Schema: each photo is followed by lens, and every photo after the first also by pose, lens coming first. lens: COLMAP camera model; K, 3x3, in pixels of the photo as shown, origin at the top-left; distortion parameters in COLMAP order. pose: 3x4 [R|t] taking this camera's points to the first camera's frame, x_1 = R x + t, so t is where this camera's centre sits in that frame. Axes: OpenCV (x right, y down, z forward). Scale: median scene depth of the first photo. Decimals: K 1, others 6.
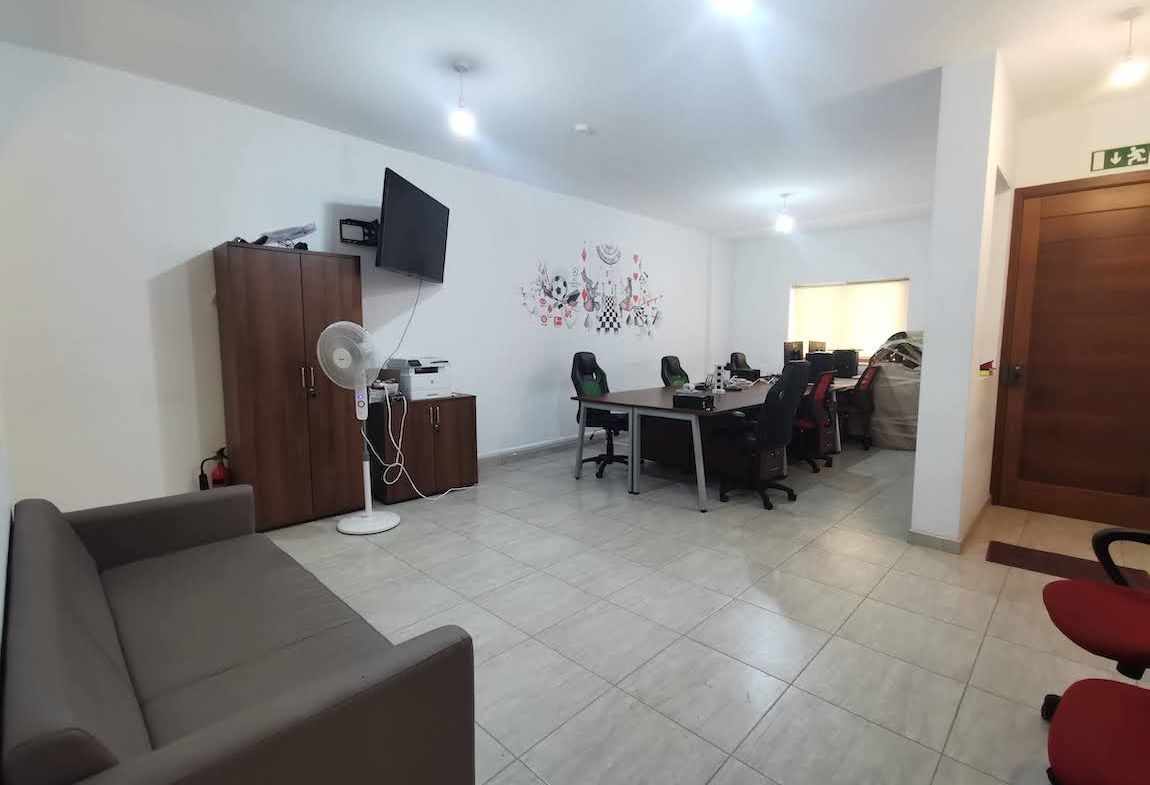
lens RADIAL K [[526.9, 0, 575.0], [0, 526.9, 389.7], [0, 0, 1]] dist [-0.001780, -0.007232]
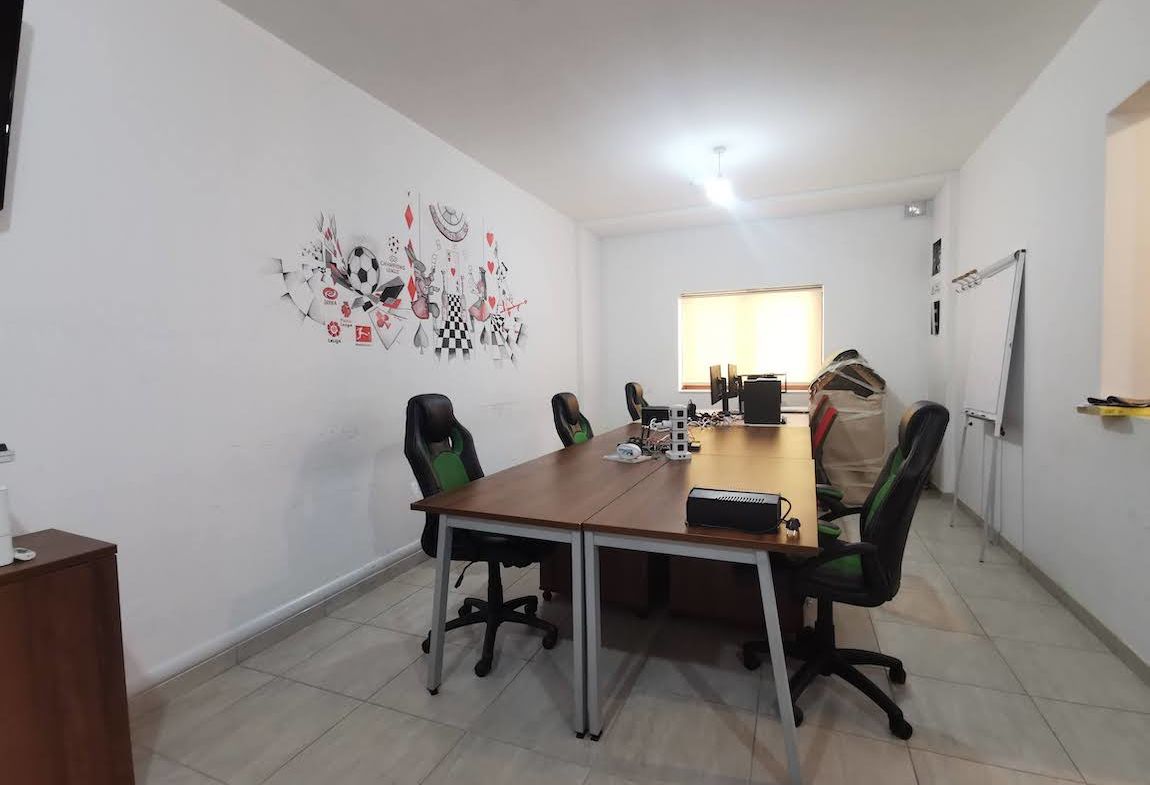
lens RADIAL K [[526.9, 0, 575.0], [0, 526.9, 389.7], [0, 0, 1]] dist [-0.001780, -0.007232]
pose [[0.930707, -0.036742, 0.363914, -0.027898], [0.056212, 0.997490, -0.043052, -0.040620], [-0.361419, 0.060525, 0.930437, 0.429760]]
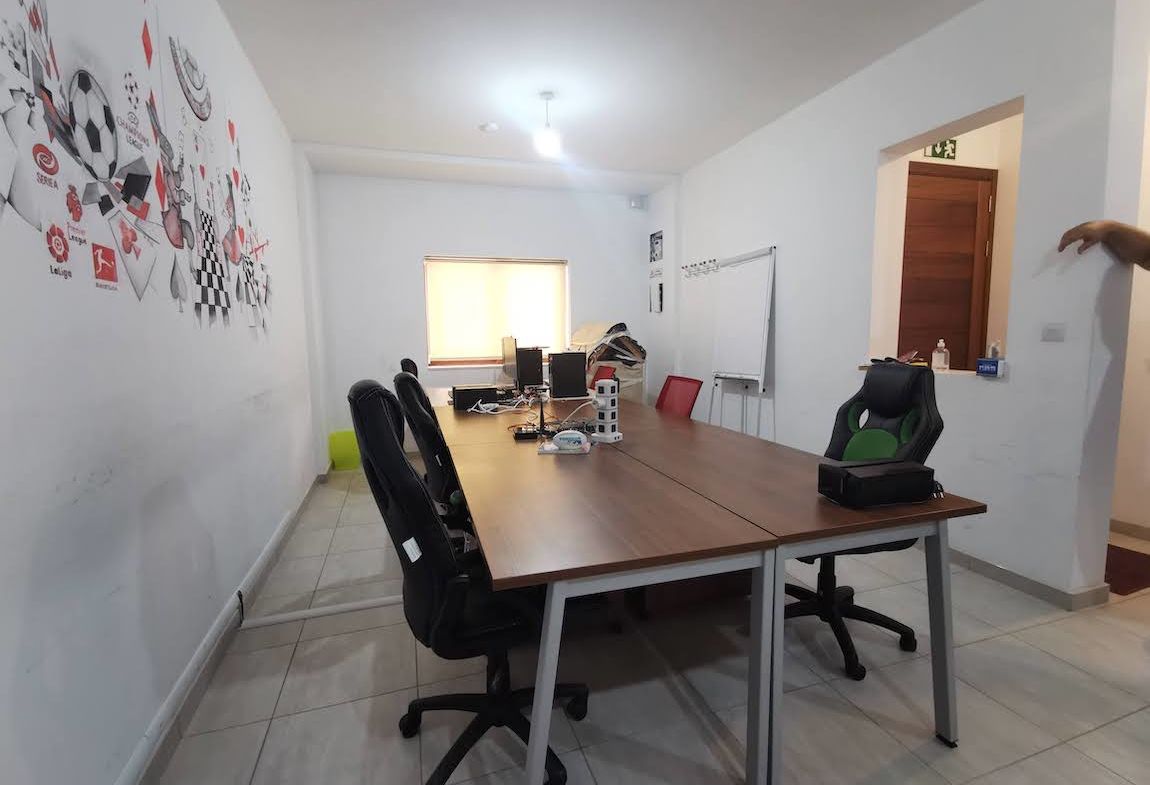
lens RADIAL K [[522.4, 0, 575.0], [0, 522.4, 392.5], [0, 0, 1]] dist [0.017914, -0.016095]
pose [[0.462916, -0.107180, 0.879898, -0.143434], [0.103066, 0.992438, 0.066665, -0.062303], [-0.880390, 0.059828, 0.470462, 0.666397]]
